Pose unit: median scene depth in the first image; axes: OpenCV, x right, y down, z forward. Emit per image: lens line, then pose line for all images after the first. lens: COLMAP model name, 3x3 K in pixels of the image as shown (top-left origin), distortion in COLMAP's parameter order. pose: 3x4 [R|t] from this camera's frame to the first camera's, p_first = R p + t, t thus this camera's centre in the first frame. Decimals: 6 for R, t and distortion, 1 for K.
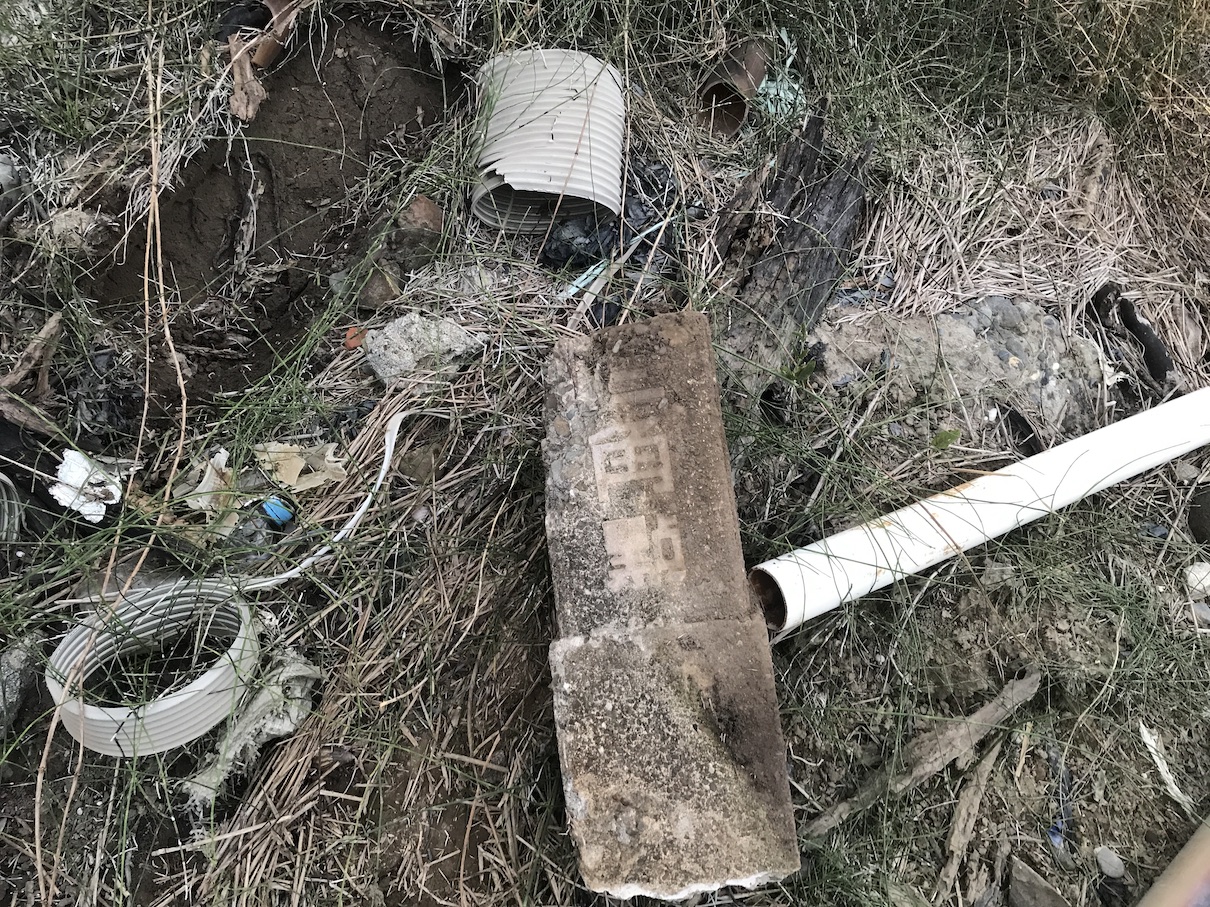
lens RADIAL K [[993.9, 0, 600.2], [0, 993.9, 447.5], [0, 0, 1]] dist [0.017893, 0.001571]
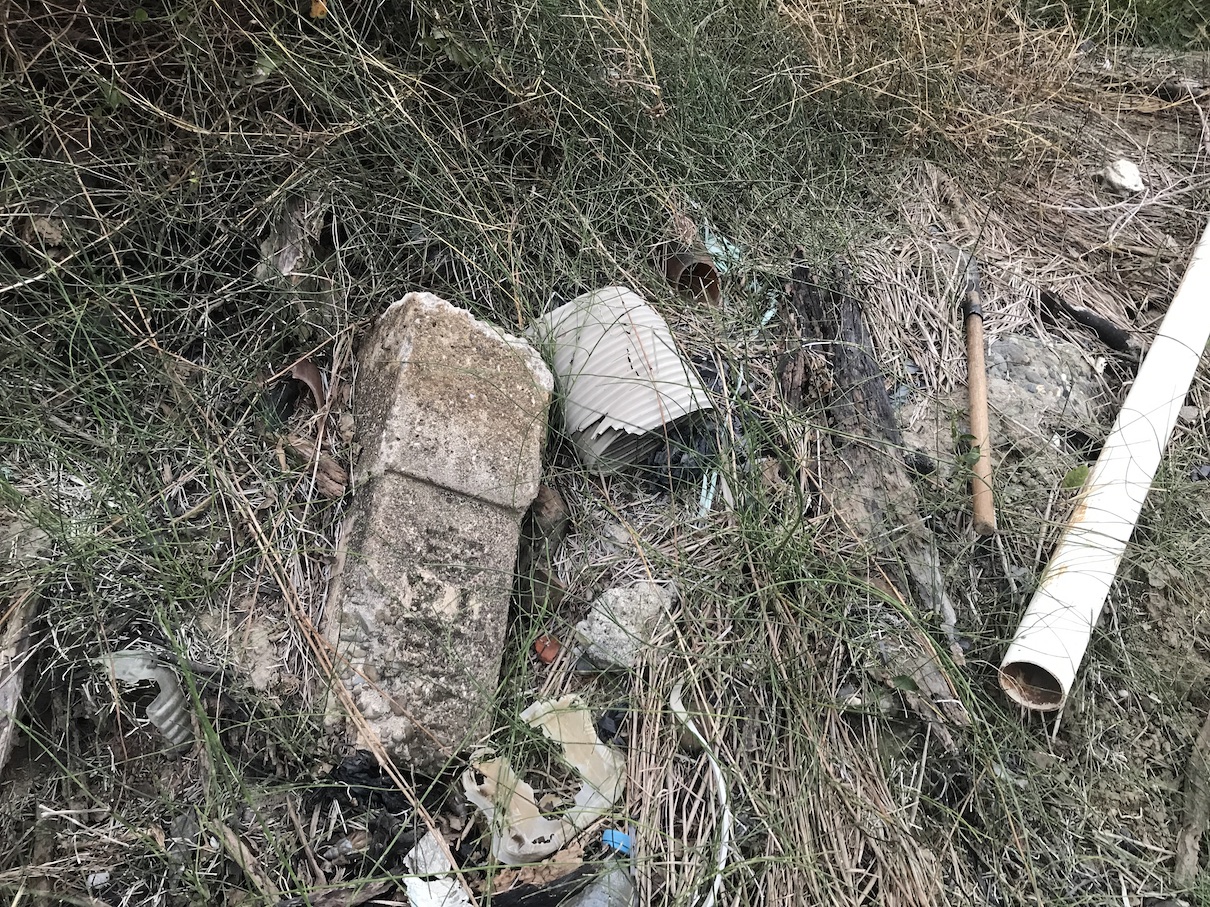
lens RADIAL K [[994.9, 0, 605.0], [0, 994.9, 453.5], [0, 0, 1]] dist [0.000587, 0.008859]
pose [[0.875026, -0.418933, 0.242538, -0.338742], [0.442049, 0.895725, -0.047643, -0.202265], [-0.197288, 0.148903, 0.968971, 0.038663]]
